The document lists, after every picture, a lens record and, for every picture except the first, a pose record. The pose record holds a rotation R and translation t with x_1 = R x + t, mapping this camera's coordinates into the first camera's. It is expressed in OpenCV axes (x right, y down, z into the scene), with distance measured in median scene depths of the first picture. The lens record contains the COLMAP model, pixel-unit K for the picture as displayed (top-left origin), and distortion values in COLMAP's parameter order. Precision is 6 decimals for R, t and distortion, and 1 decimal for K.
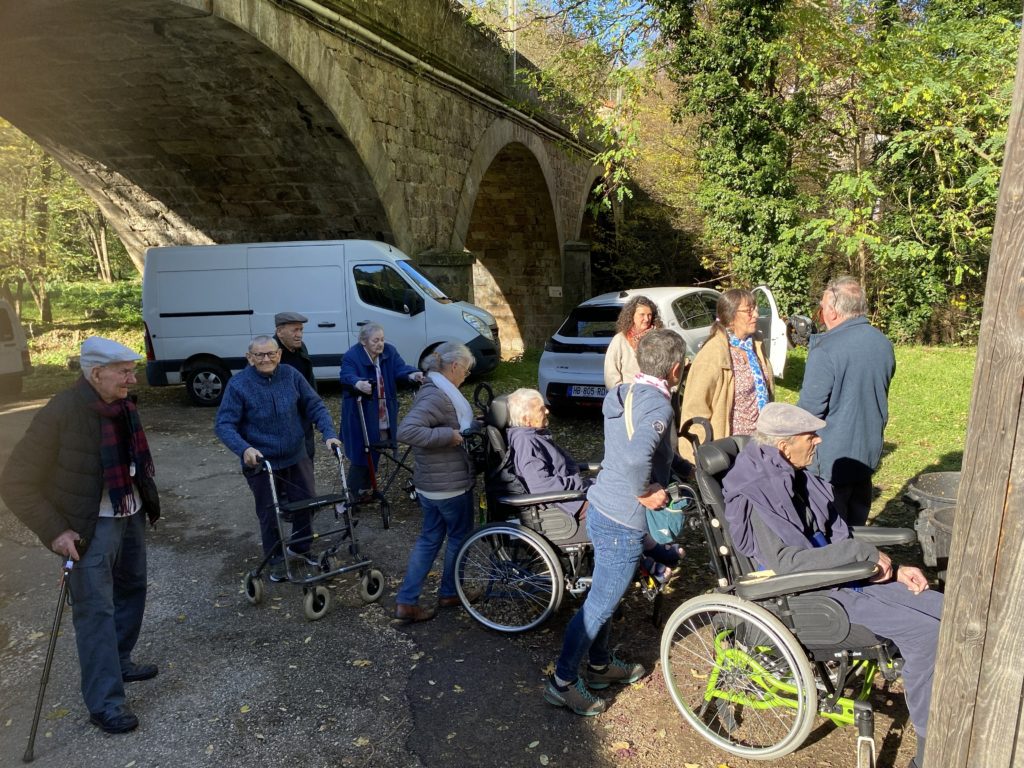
lens RADIAL K [[777.3, 0, 510.3], [0, 777.3, 381.0], [0, 0, 1]] dist [-0.002234, -0.010446]
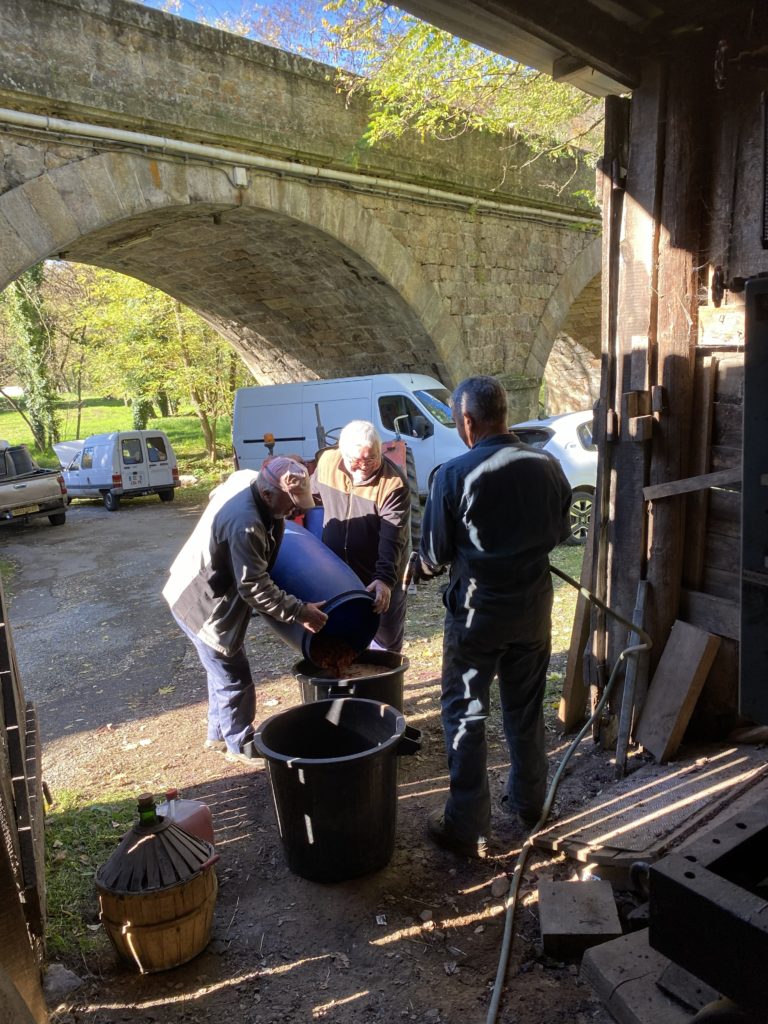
lens RADIAL K [[777.3, 0, 384.5], [0, 777.3, 508.7], [0, 0, 1]] dist [-0.002234, -0.010446]
pose [[0.909851, 0.014309, -0.414689, 0.235689], [-0.010721, 0.999882, 0.010980, 0.003373], [0.414797, -0.005545, 0.909897, -0.036870]]
